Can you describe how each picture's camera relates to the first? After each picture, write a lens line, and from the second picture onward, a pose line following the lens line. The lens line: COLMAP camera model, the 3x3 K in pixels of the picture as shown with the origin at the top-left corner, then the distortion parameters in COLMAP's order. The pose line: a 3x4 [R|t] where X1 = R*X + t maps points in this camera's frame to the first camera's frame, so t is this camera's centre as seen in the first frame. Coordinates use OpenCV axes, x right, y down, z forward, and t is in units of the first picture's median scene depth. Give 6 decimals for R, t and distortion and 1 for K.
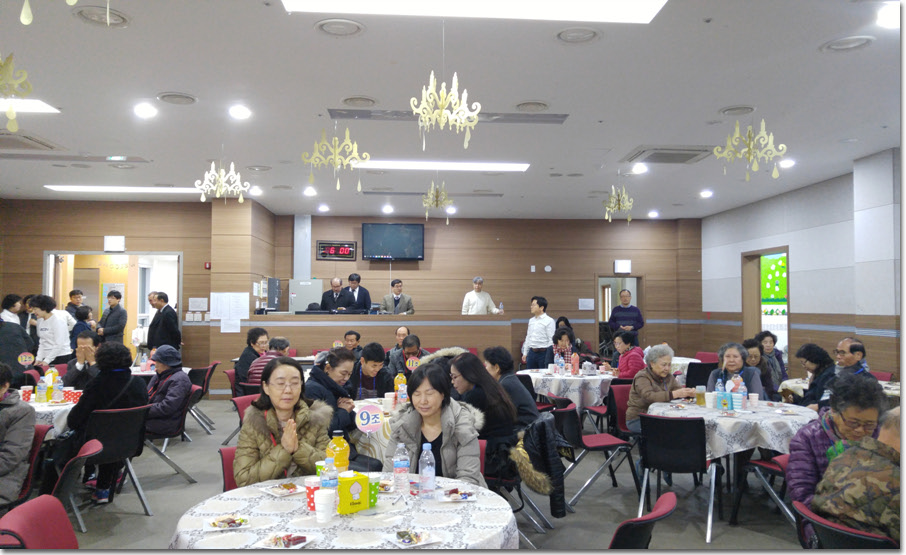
lens RADIAL K [[715.8, 0, 463.6], [0, 715.8, 277.2], [0, 0, 1]] dist [0.008336, -0.047691]
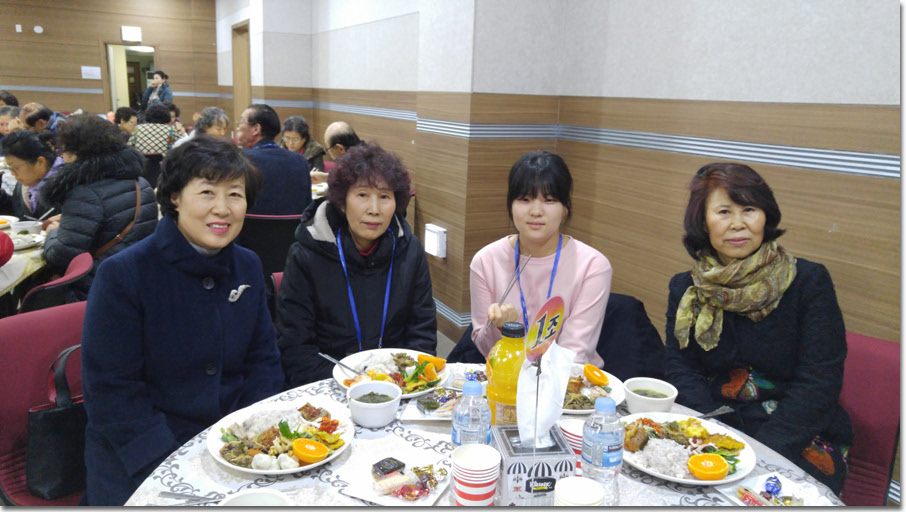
lens RADIAL K [[661.6, 0, 458.8], [0, 661.6, 251.2], [0, 0, 1]] dist [-0.021770, 0.049889]
pose [[0.908524, -0.063558, 0.412970, 0.283962], [-0.054013, 0.962205, 0.266916, 0.006230], [-0.414327, -0.264805, 0.870753, -0.036272]]
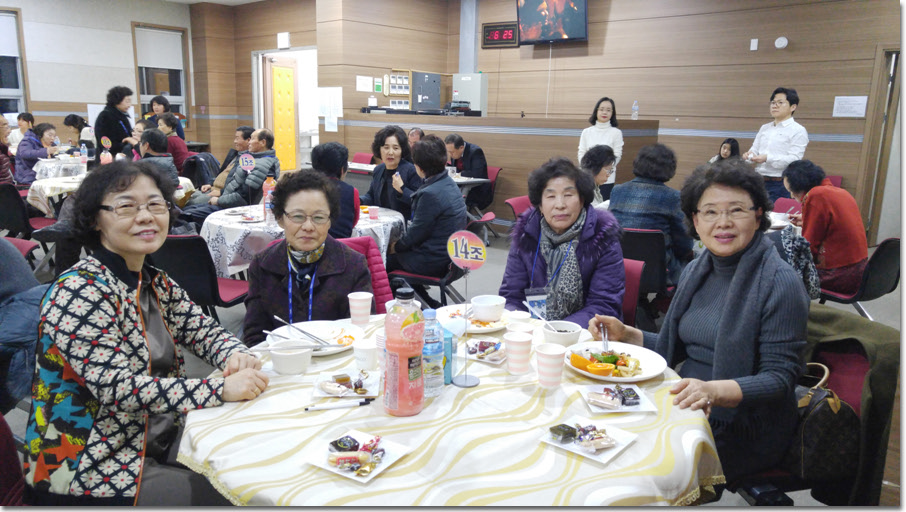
lens RADIAL K [[661.6, 0, 459.4], [0, 661.6, 254.4], [0, 0, 1]] dist [-0.021770, 0.049889]
pose [[0.674284, 0.165941, -0.719586, 0.419612], [0.006086, 0.973144, 0.230115, 0.035478], [0.738447, -0.159542, 0.655166, 0.525237]]
